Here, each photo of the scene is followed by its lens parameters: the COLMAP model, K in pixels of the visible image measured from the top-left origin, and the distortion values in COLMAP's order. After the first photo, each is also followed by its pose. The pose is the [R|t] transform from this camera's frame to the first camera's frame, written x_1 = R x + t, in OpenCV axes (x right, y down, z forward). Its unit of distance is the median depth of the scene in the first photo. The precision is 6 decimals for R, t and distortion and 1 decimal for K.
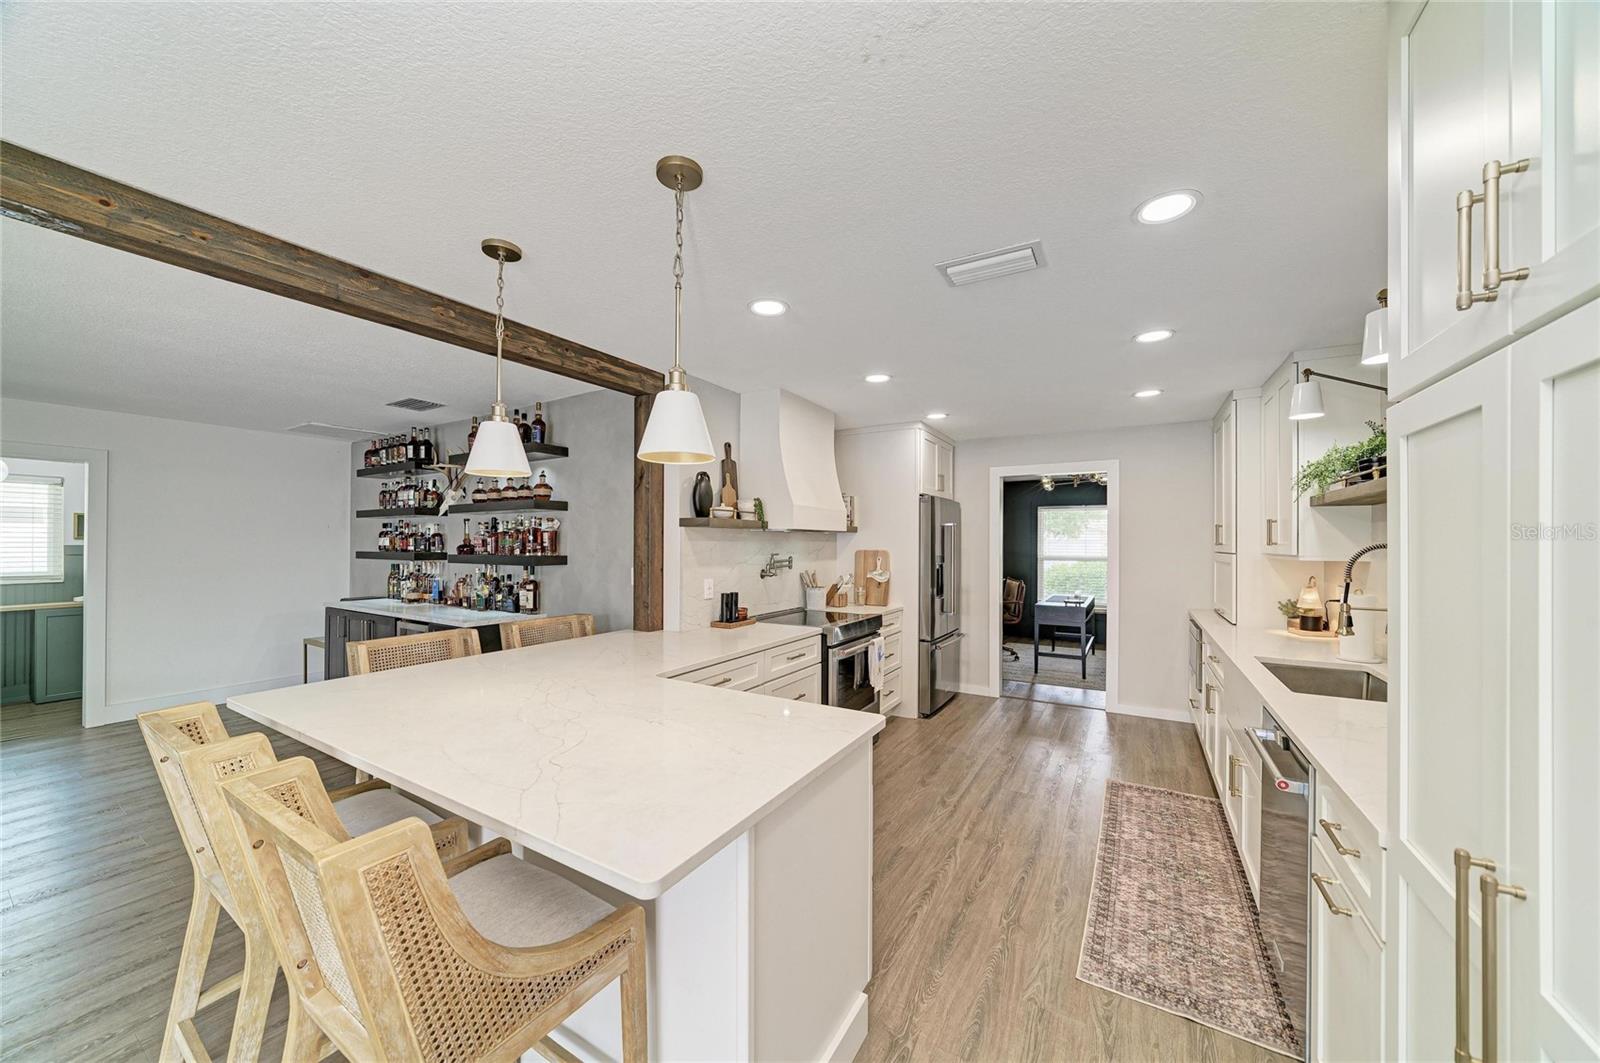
lens RADIAL K [[559.6, 0, 804.8], [0, 559.6, 539.8], [0, 0, 1]] dist [-0.015582, 0.003595]
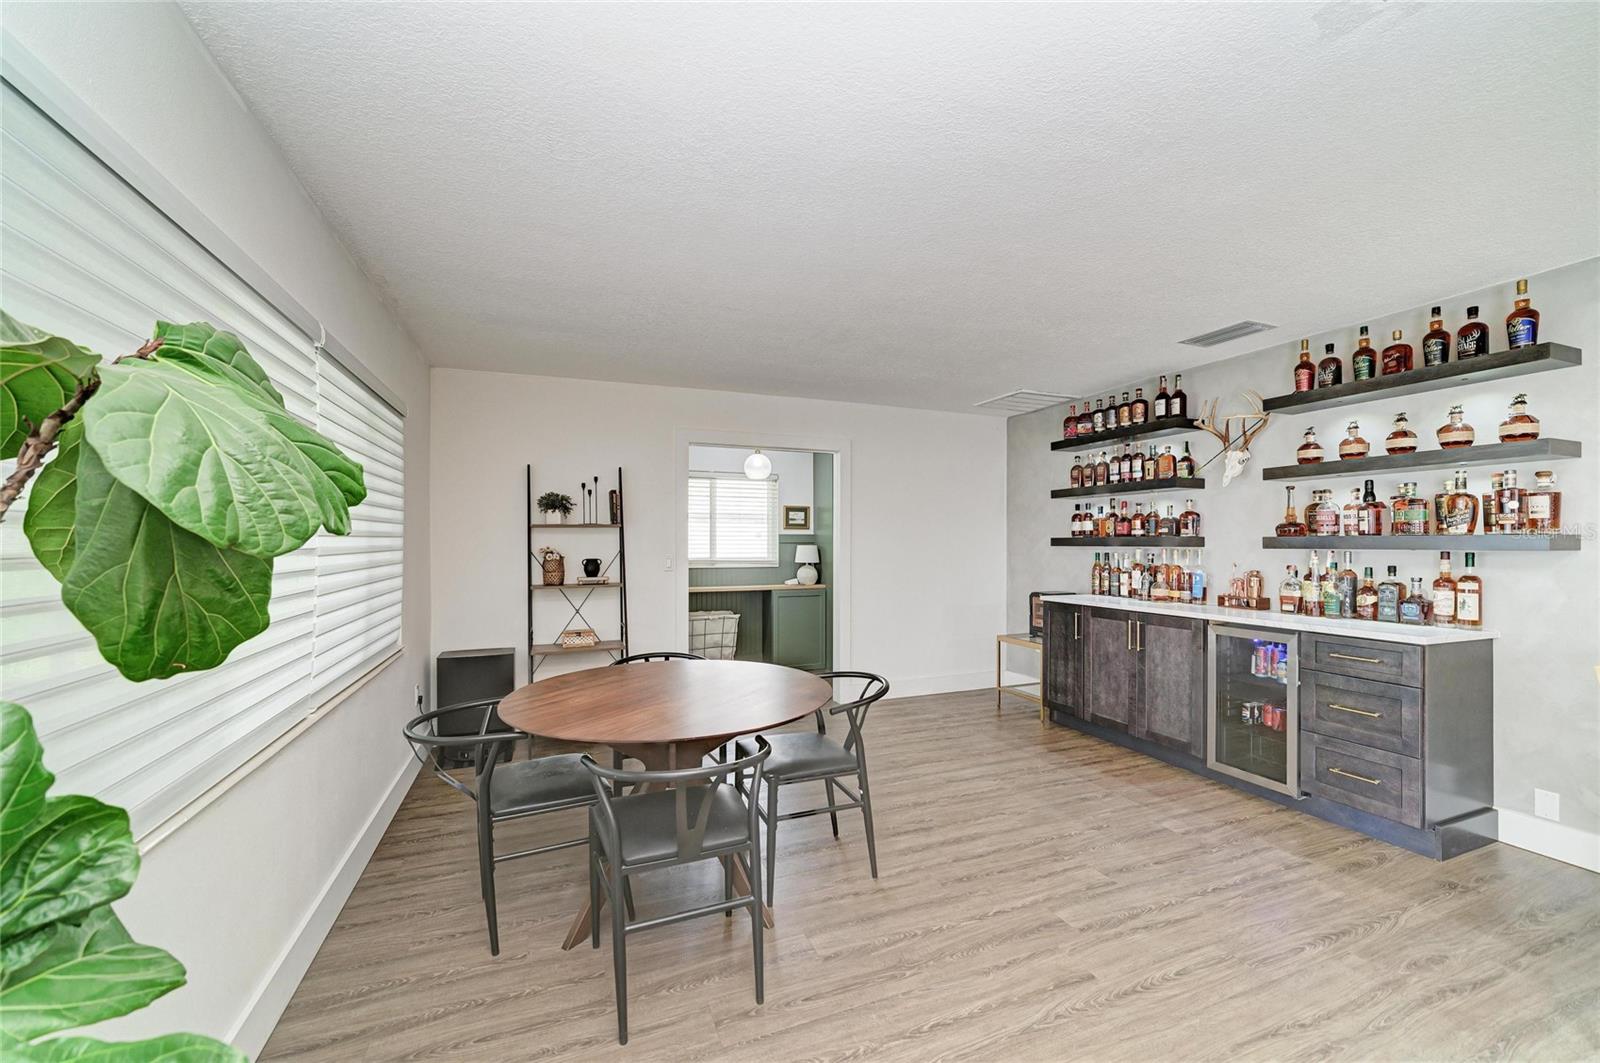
lens RADIAL K [[640.0, 0, 794.2], [0, 640.0, 540.1], [0, 0, 1]] dist [-0.013799, 0.004740]
pose [[0.779444, -0.006869, -0.626434, -0.652072], [0.009243, 0.999957, 0.000535, 0.026591], [0.626404, -0.006207, 0.779474, -0.029007]]
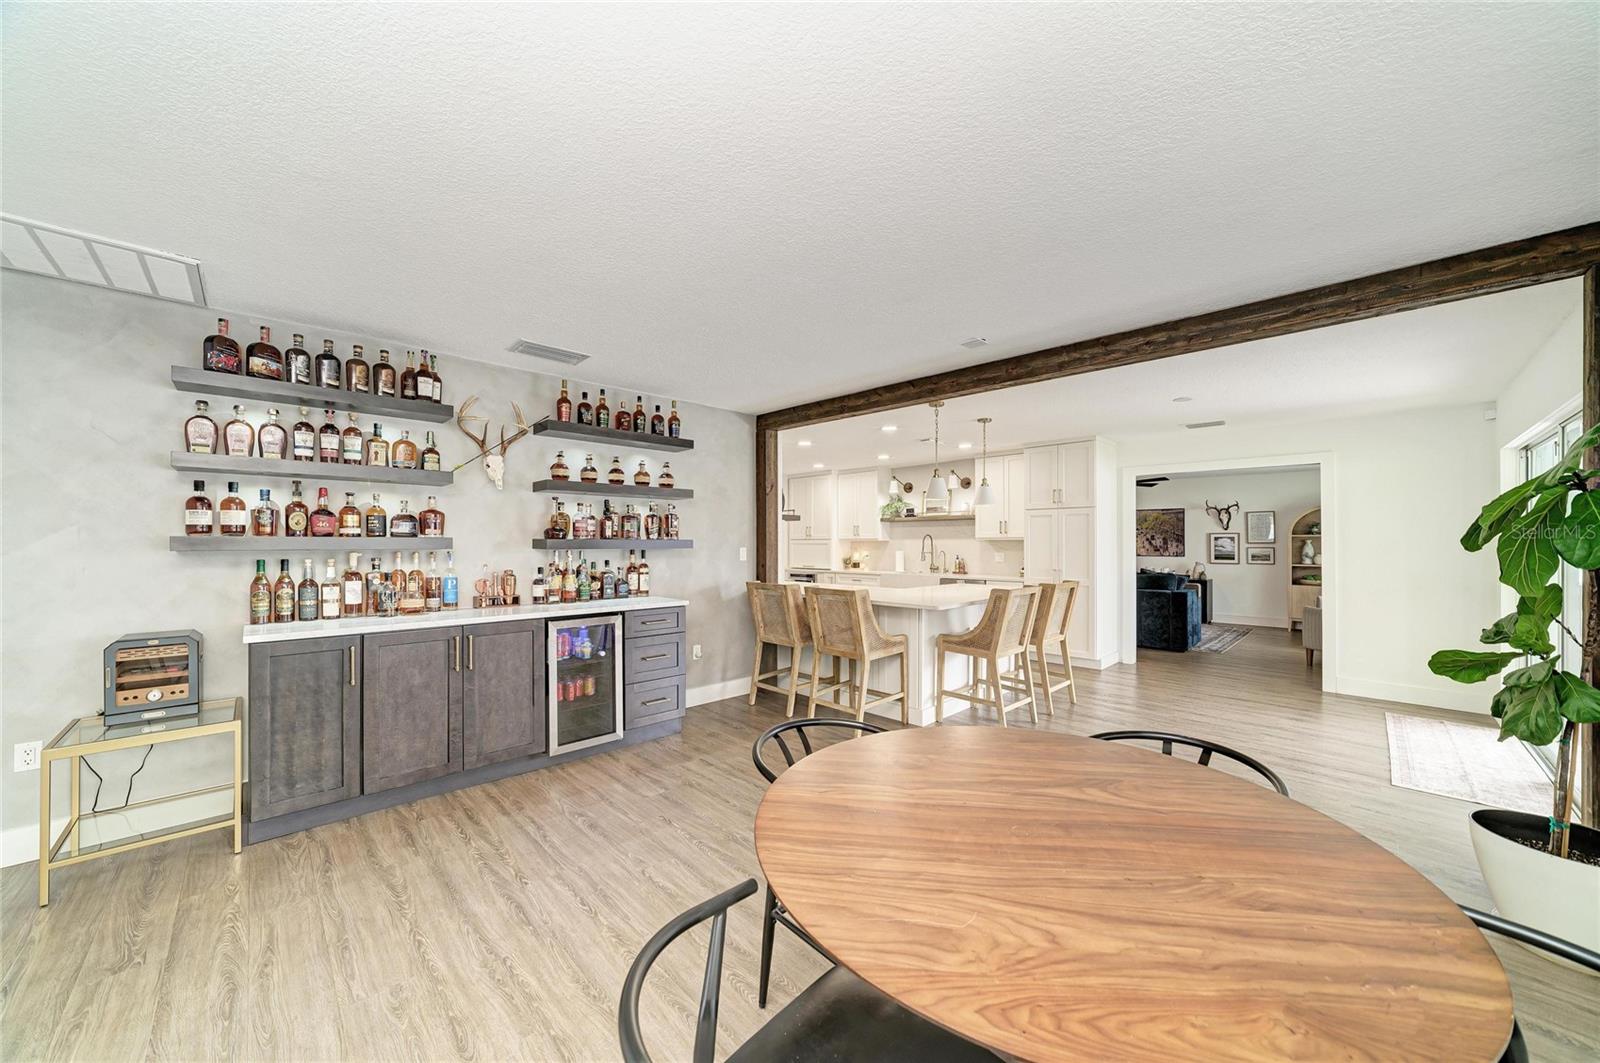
lens RADIAL K [[579.8, 0, 804.4], [0, 579.8, 540.9], [0, 0, 1]] dist [-0.013760, 0.002924]
pose [[0.250773, 0.001031, 0.968045, -1.498774], [-0.004748, 0.999989, 0.000164, 0.029429], [-0.968034, -0.004637, 0.250775, 0.452553]]
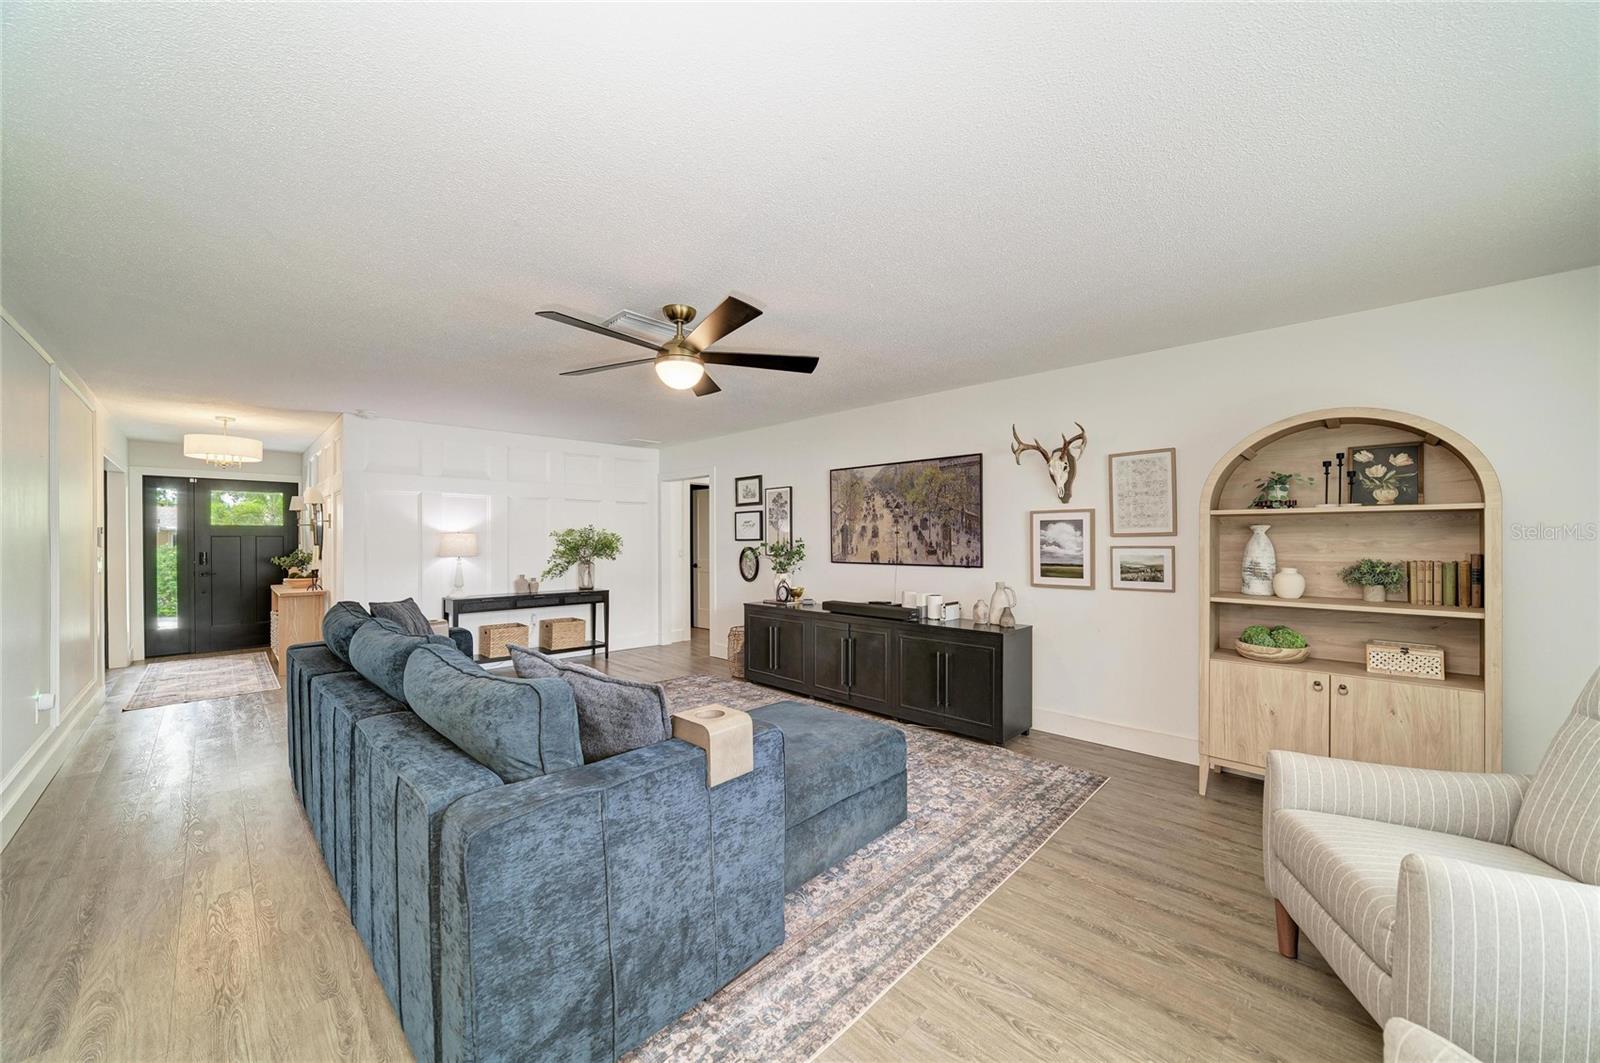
lens RADIAL K [[579.8, 0, 825.4], [0, 579.8, 542.5], [0, 0, 1]] dist [-0.013760, 0.002924]
pose [[0.220550, -0.006088, 0.975357, 0.271217], [-0.003250, 0.999970, 0.006977, 0.037142], [-0.975370, -0.004709, 0.220524, -0.484733]]
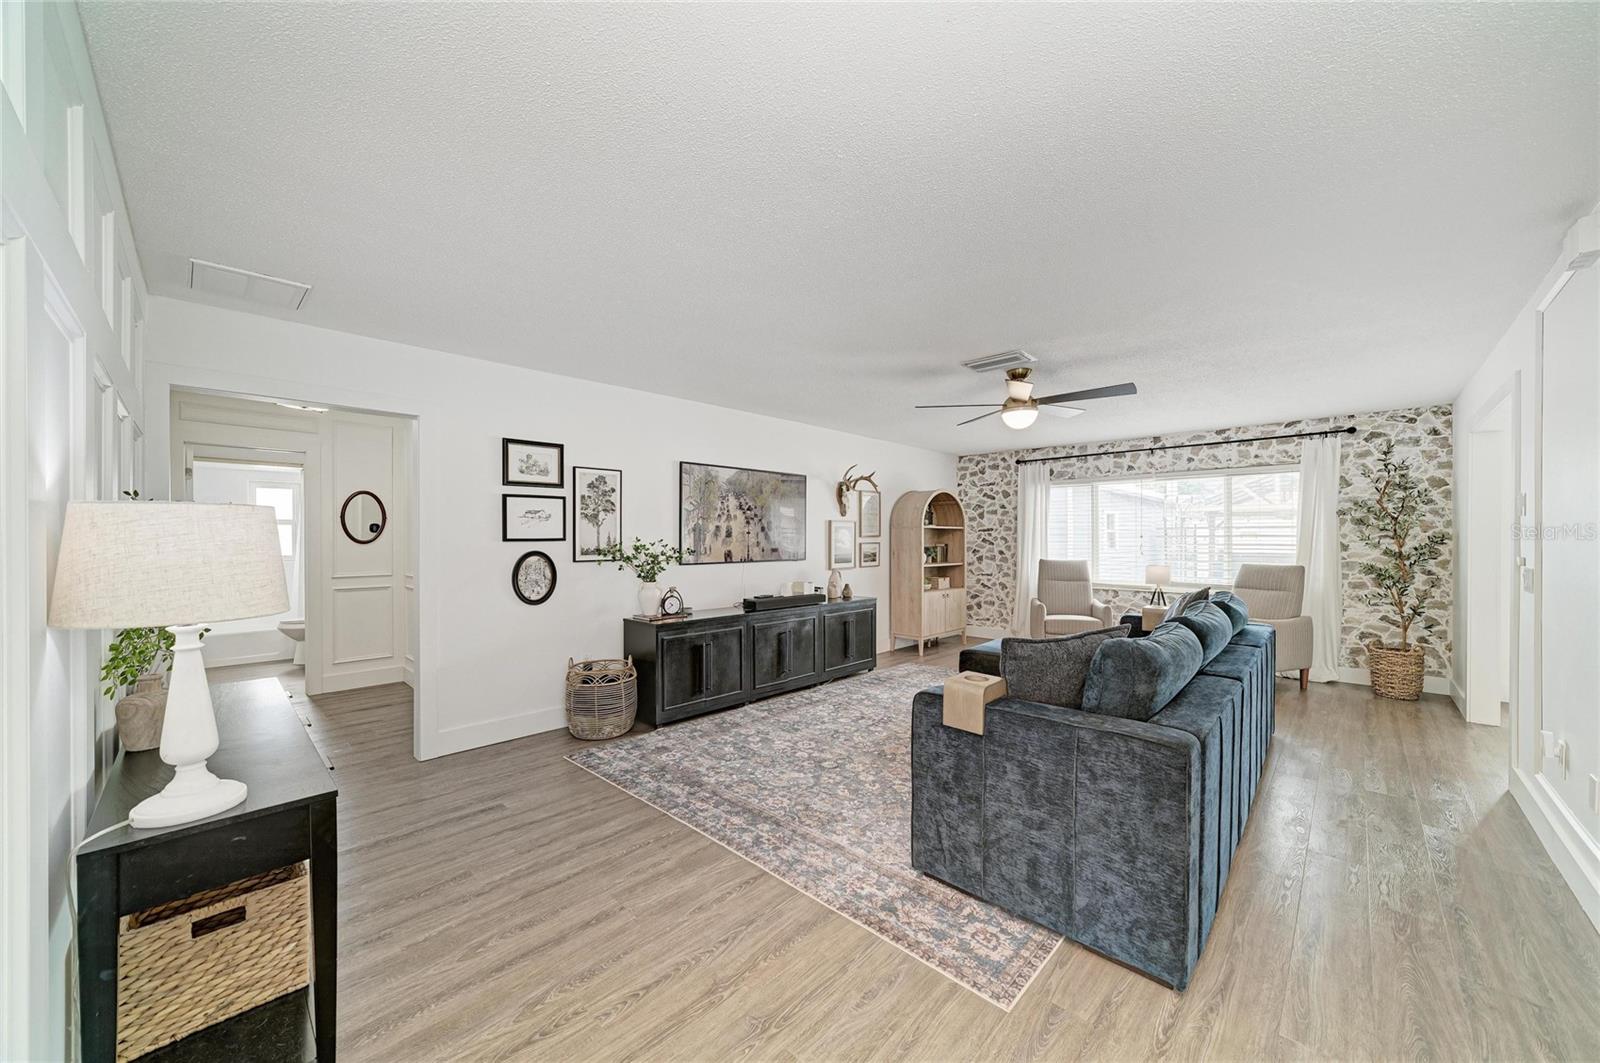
lens RADIAL K [[570.6, 0, 810.3], [0, 570.6, 538.8], [0, 0, 1]] dist [-0.003918, -0.000185]
pose [[-0.969958, -0.002088, 0.243263, 1.020587], [-0.002564, 0.999995, -0.001640, 0.039945], [-0.243259, -0.002214, -0.969959, 0.854007]]
